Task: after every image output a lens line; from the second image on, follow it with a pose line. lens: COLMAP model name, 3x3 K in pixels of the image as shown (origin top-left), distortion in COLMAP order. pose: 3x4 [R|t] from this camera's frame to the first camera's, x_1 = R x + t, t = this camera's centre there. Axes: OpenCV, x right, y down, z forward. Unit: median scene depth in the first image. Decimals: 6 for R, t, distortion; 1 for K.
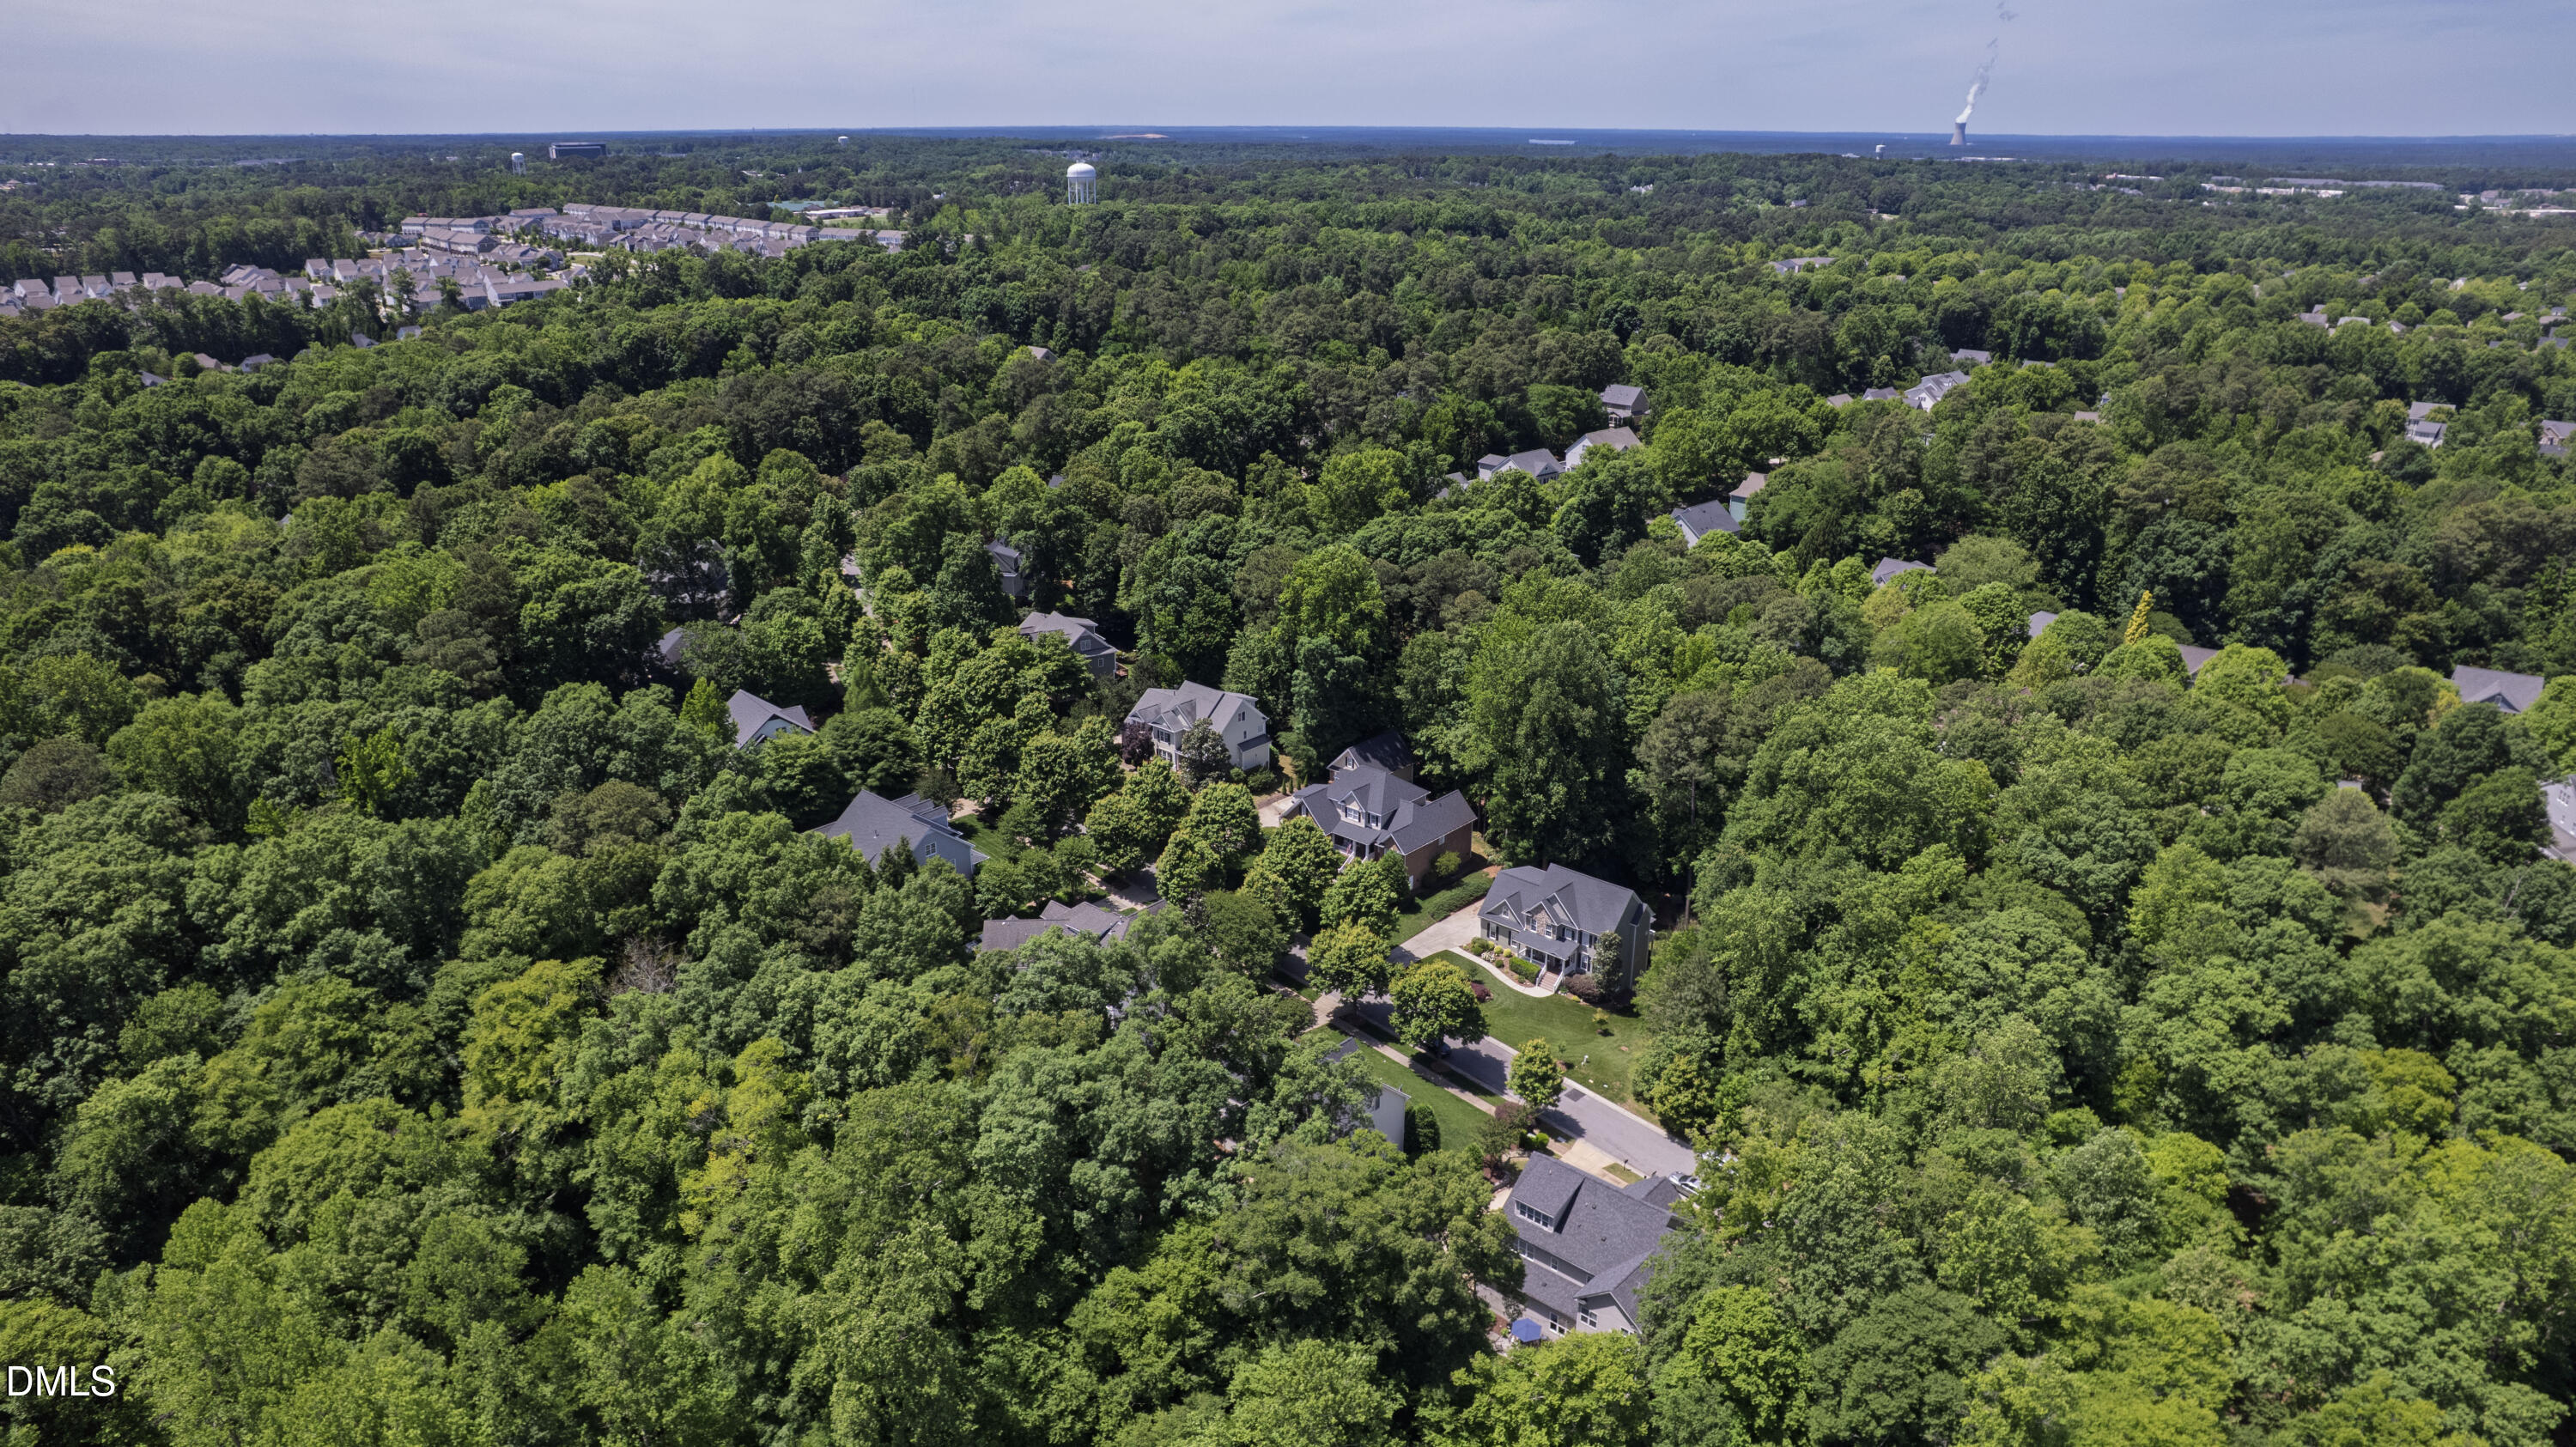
lens RADIAL K [[1830.6, 0, 1279.2], [0, 1830.6, 709.6], [0, 0, 1]] dist [0.002322, -0.000025]
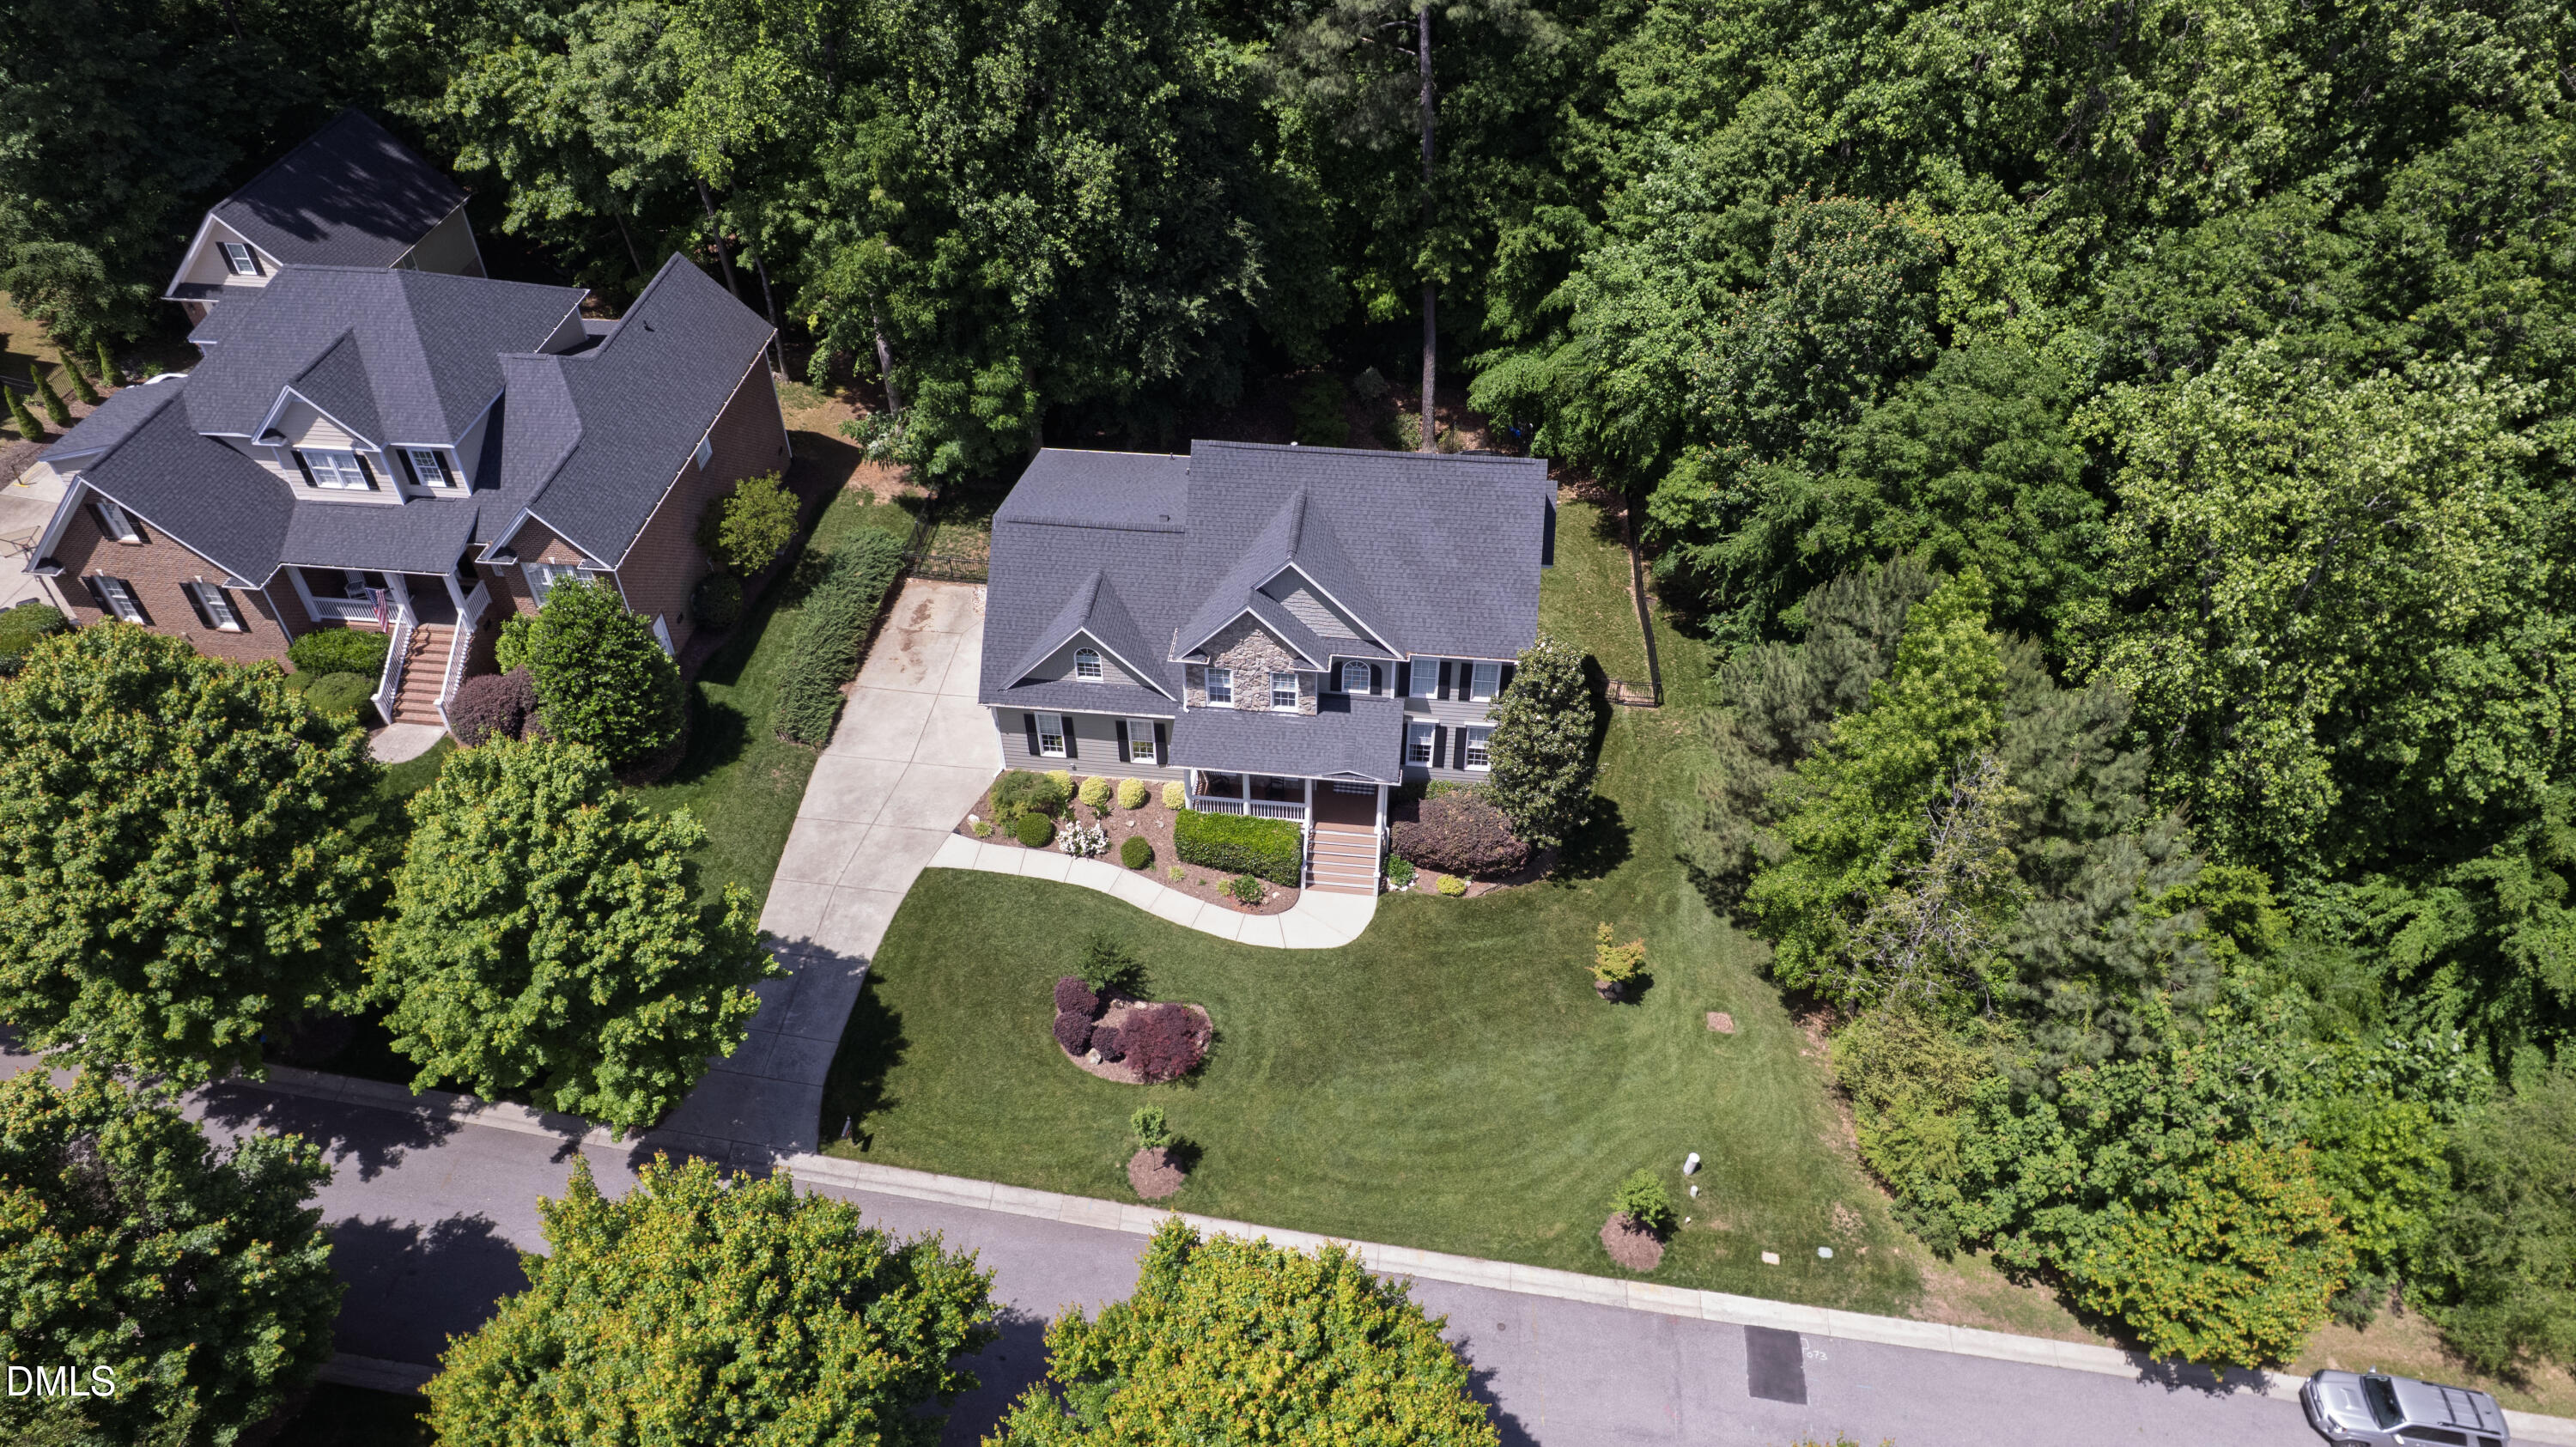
lens RADIAL K [[1659.2, 0, 1280.1], [0, 1659.2, 718.1], [0, 0, 1]] dist [-0.043405, 0.020284]
pose [[0.818255, -0.396048, 0.416659, 0.040018], [0.207465, 0.879411, 0.428479, 0.017542], [-0.536113, -0.264163, 0.801749, 0.751499]]
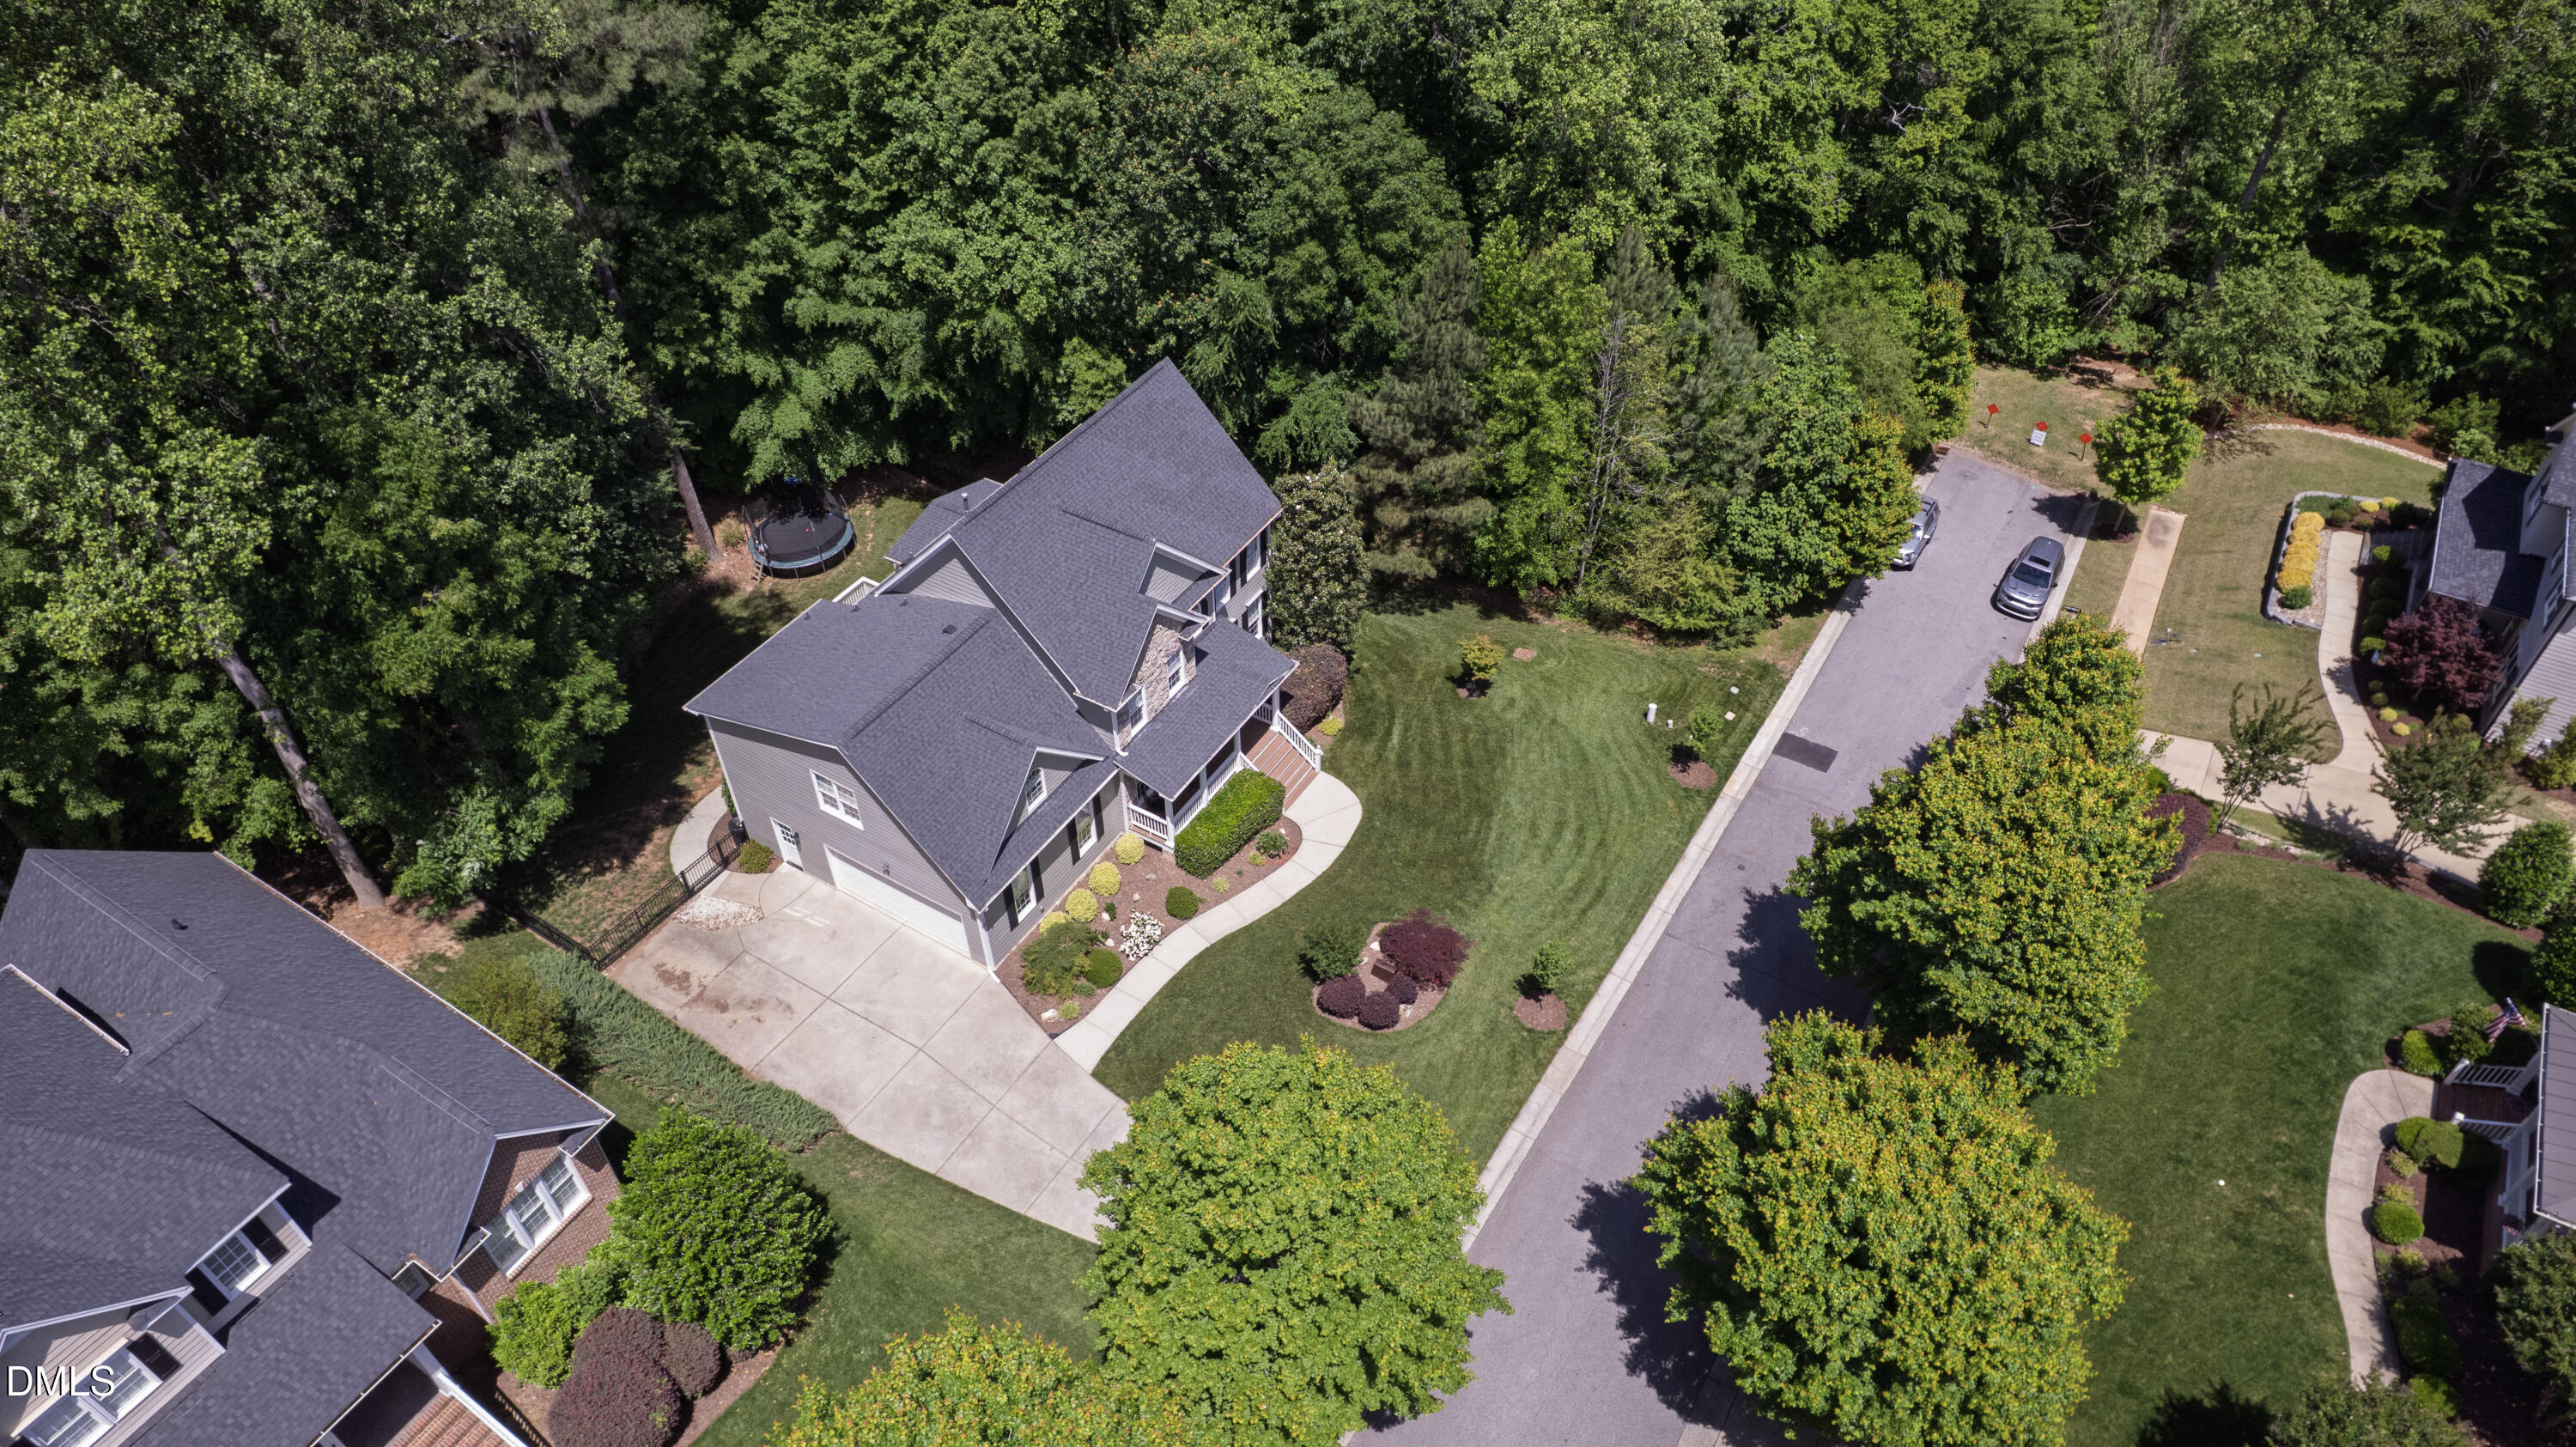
lens RADIAL K [[1659.2, 0, 1294.3], [0, 1659.2, 706.5], [0, 0, 1]] dist [-0.043405, 0.020284]
pose [[-0.177286, -0.669412, 0.721427, -0.033665], [0.343152, 0.644990, 0.682814, -0.034711], [-0.922397, 0.368613, 0.115363, 0.896579]]
